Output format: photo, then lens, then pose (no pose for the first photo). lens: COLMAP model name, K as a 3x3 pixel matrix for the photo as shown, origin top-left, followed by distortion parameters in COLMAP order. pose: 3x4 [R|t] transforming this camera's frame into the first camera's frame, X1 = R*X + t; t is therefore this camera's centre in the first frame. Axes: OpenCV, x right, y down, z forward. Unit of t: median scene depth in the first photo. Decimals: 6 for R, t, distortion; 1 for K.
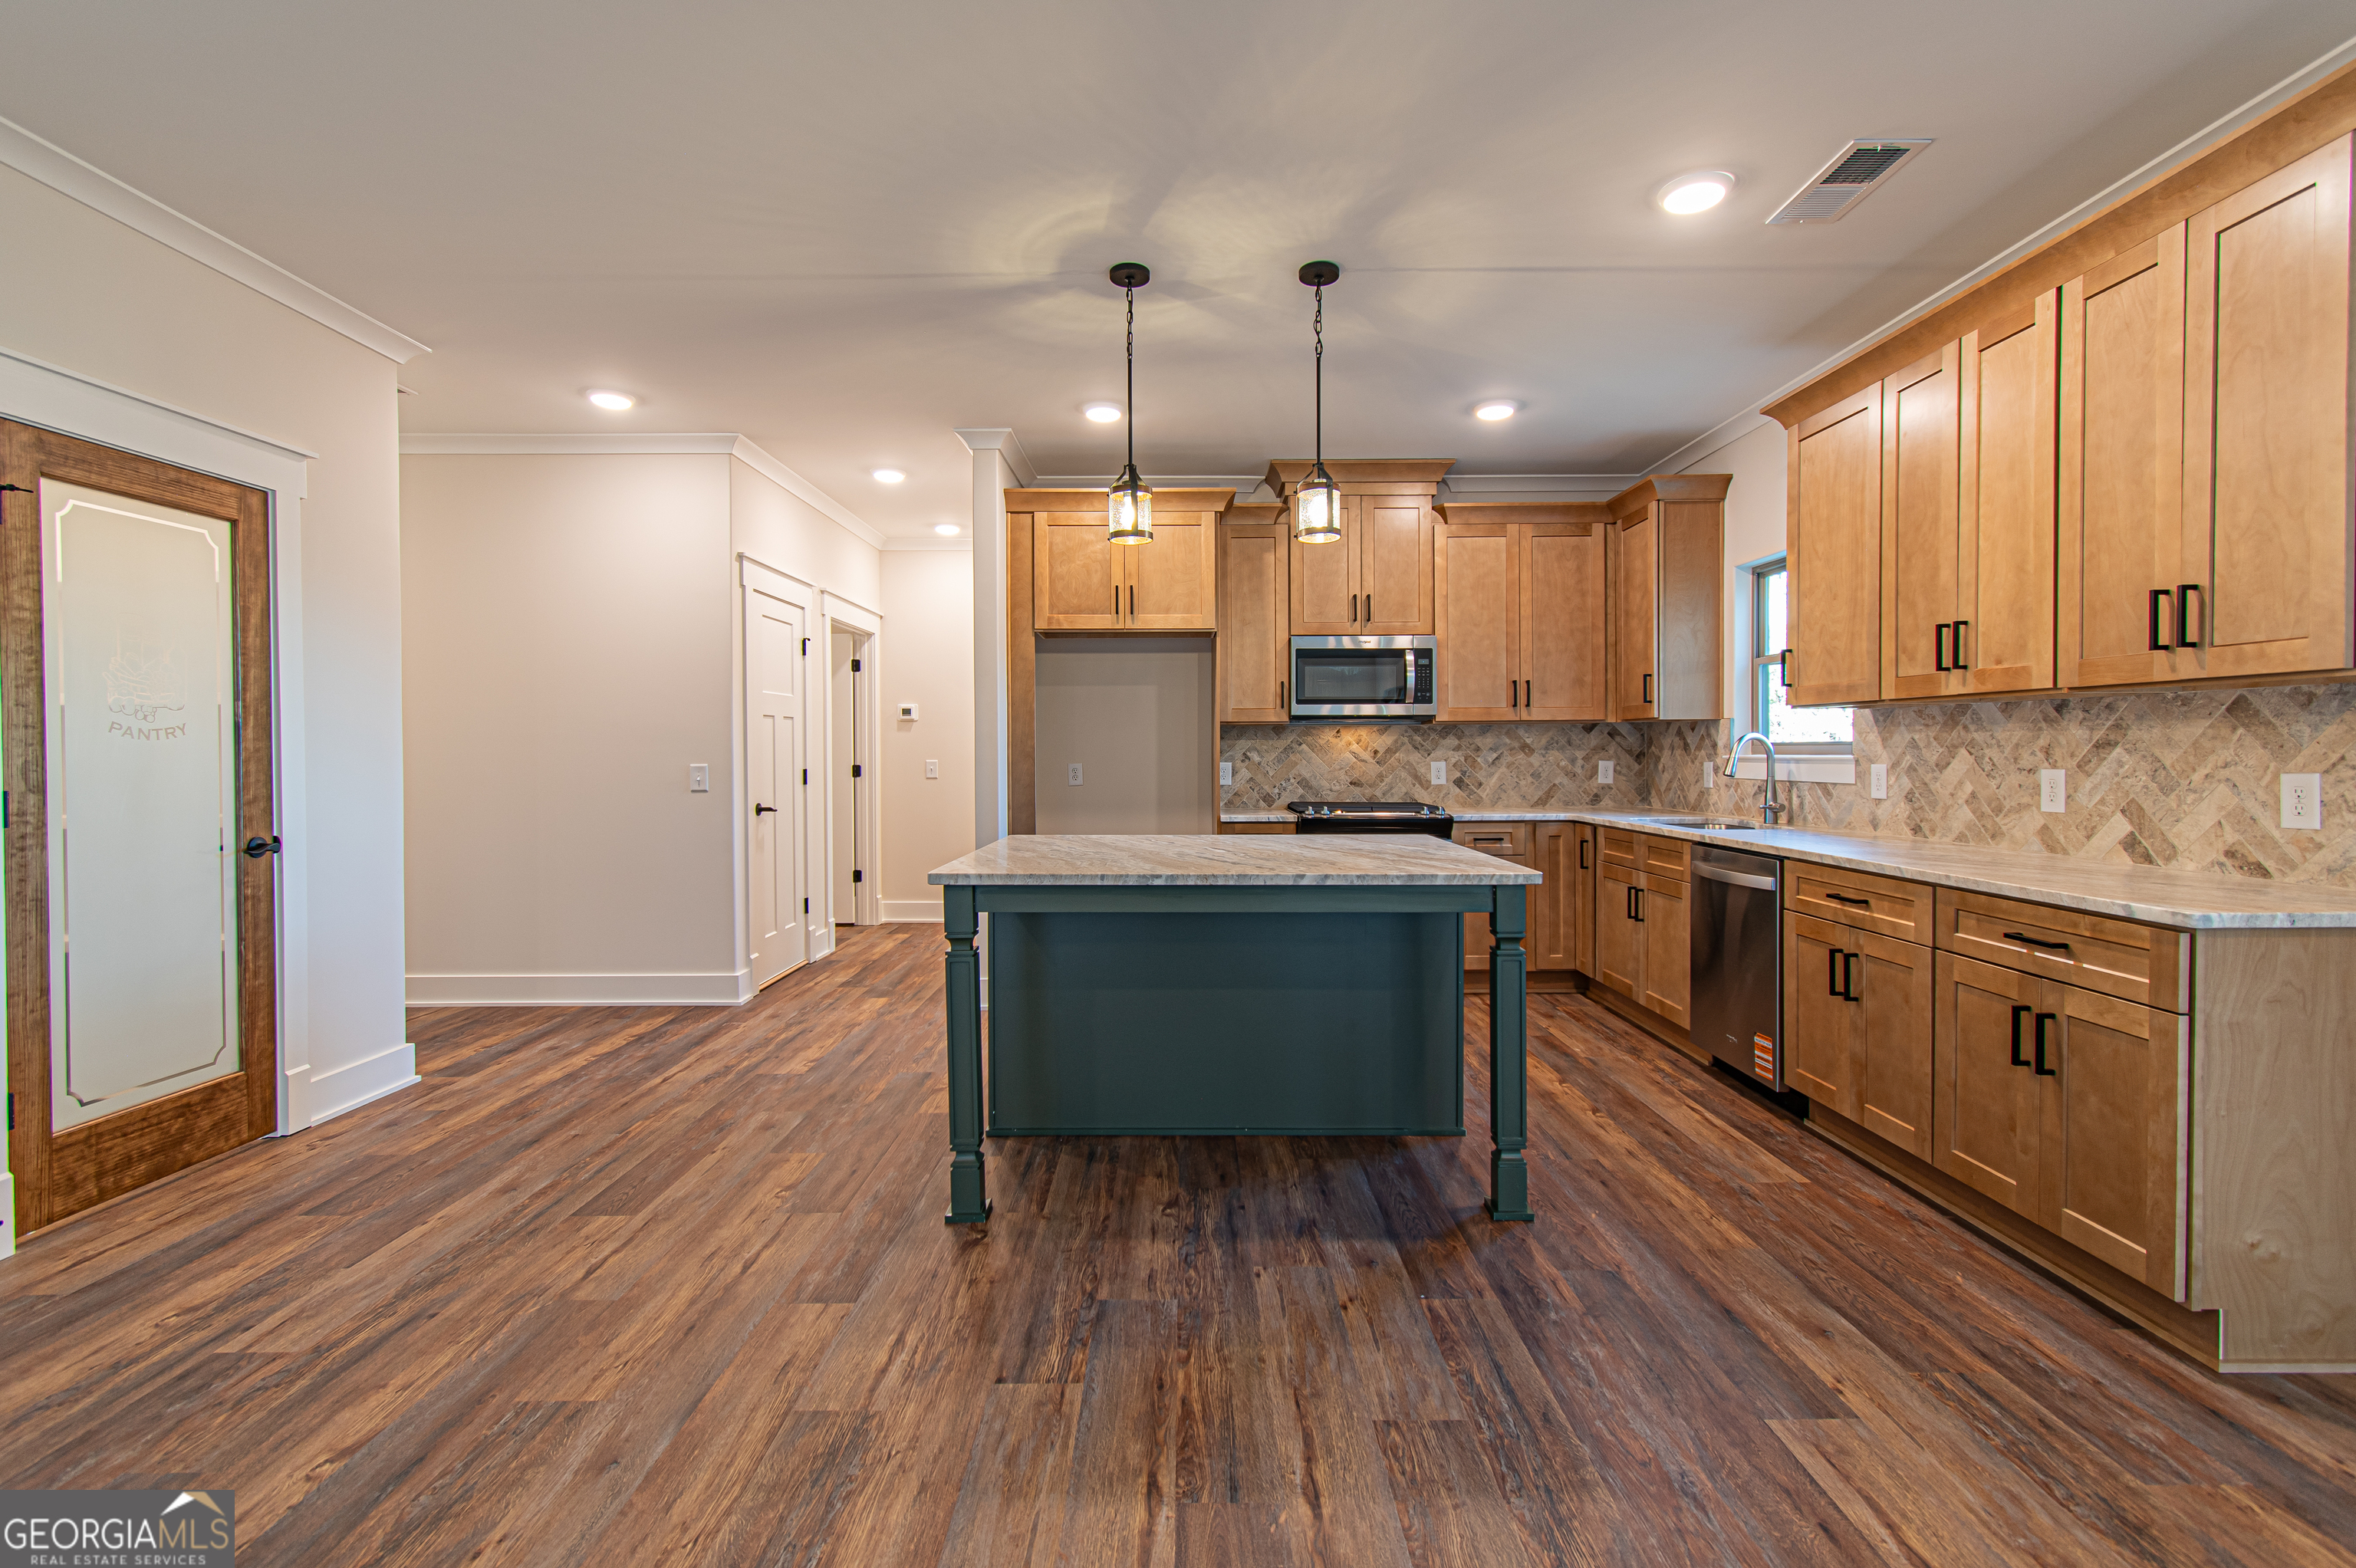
lens RADIAL K [[1044.5, 0, 1179.4], [0, 1044.5, 770.6], [0, 0, 1]] dist [0.002947, 0.000050]
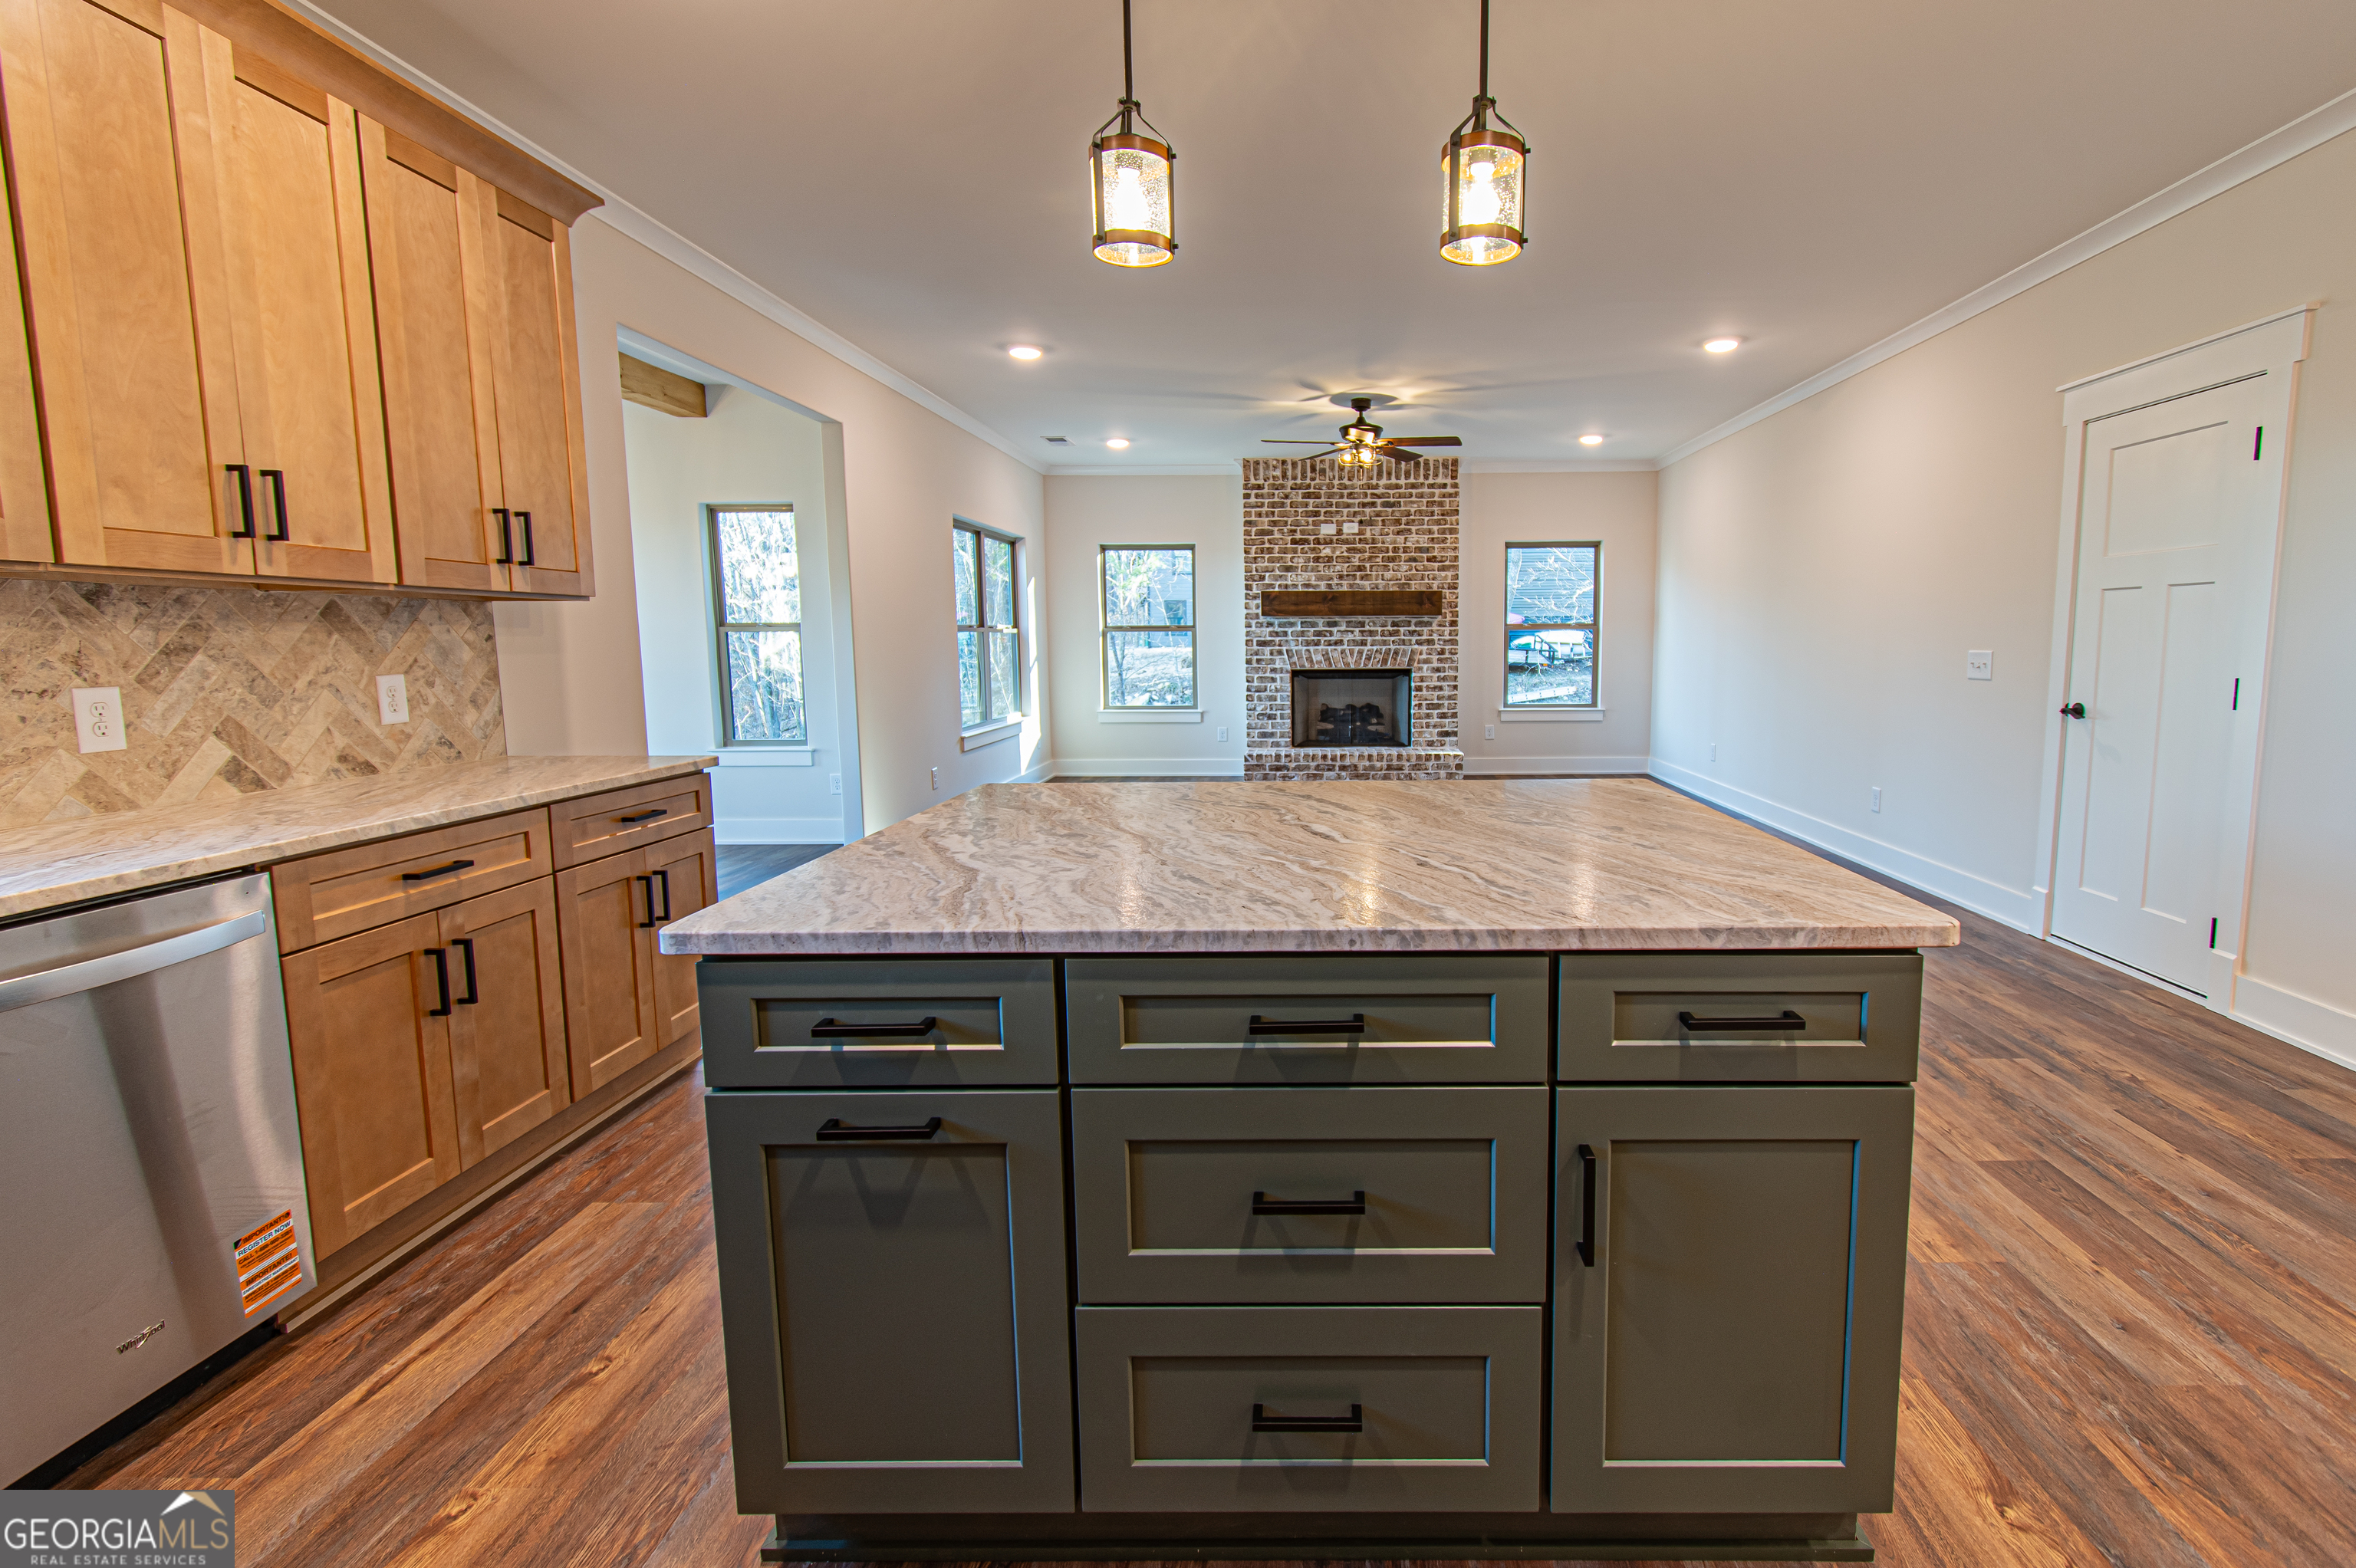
lens RADIAL K [[1044.5, 0, 1337.9], [0, 1044.5, 853.6], [0, 0, 1]] dist [0.002947, 0.000050]
pose [[-0.999767, 0.013304, -0.016974, 0.047182], [0.009229, 0.975272, 0.220815, -0.044029], [0.019492, 0.220607, -0.975168, 1.915418]]
